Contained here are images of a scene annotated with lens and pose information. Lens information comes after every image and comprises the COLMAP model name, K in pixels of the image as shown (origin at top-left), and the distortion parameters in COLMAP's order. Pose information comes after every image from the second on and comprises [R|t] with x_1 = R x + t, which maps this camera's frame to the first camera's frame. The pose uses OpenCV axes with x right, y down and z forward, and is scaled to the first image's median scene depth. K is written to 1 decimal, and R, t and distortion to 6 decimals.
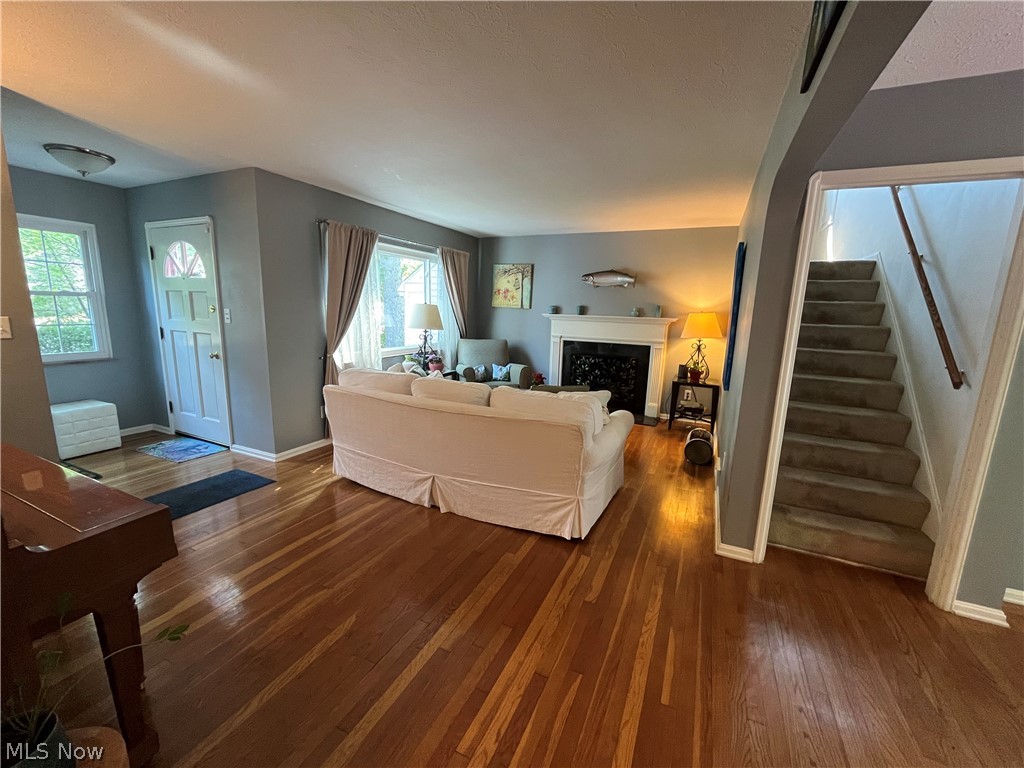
lens RADIAL K [[418.7, 0, 512.6], [0, 418.7, 385.4], [0, 0, 1]] dist [-0.000698, 0.000664]
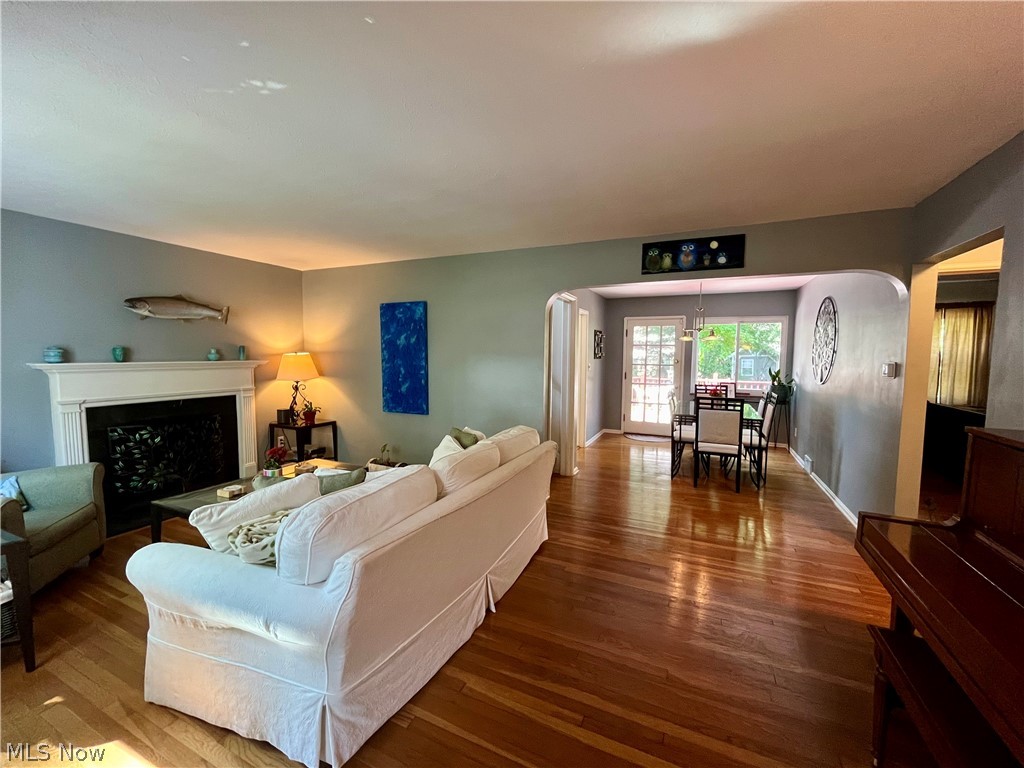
lens RADIAL K [[418.7, 0, 513.2], [0, 418.7, 382.9], [0, 0, 1]] dist [-0.000698, 0.000664]
pose [[-0.008889, -0.100697, 0.994877, -0.990413], [0.173753, 0.979627, 0.100705, -0.217461], [-0.984749, 0.173758, 0.008789, 0.939480]]
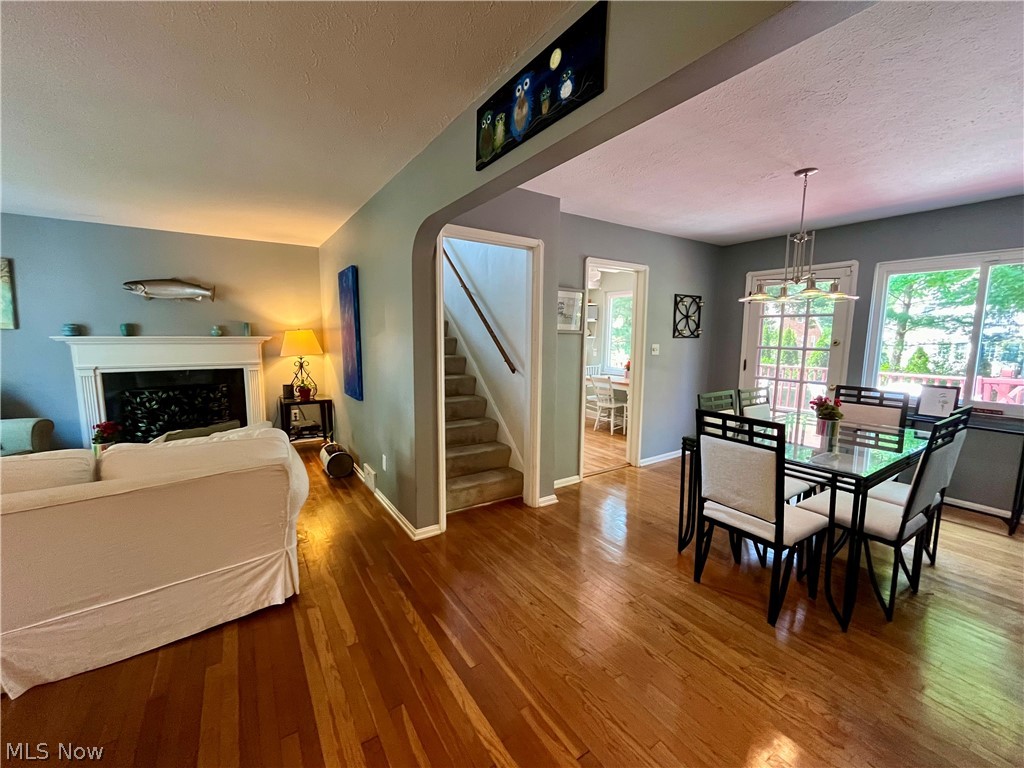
lens RADIAL K [[418.7, 0, 513.5], [0, 418.7, 384.5], [0, 0, 1]] dist [-0.000698, 0.000664]
pose [[0.517591, -0.127816, 0.846028, -0.258853], [0.162911, 0.985413, 0.049207, -0.024175], [-0.839976, 0.112358, 0.530863, 0.118303]]
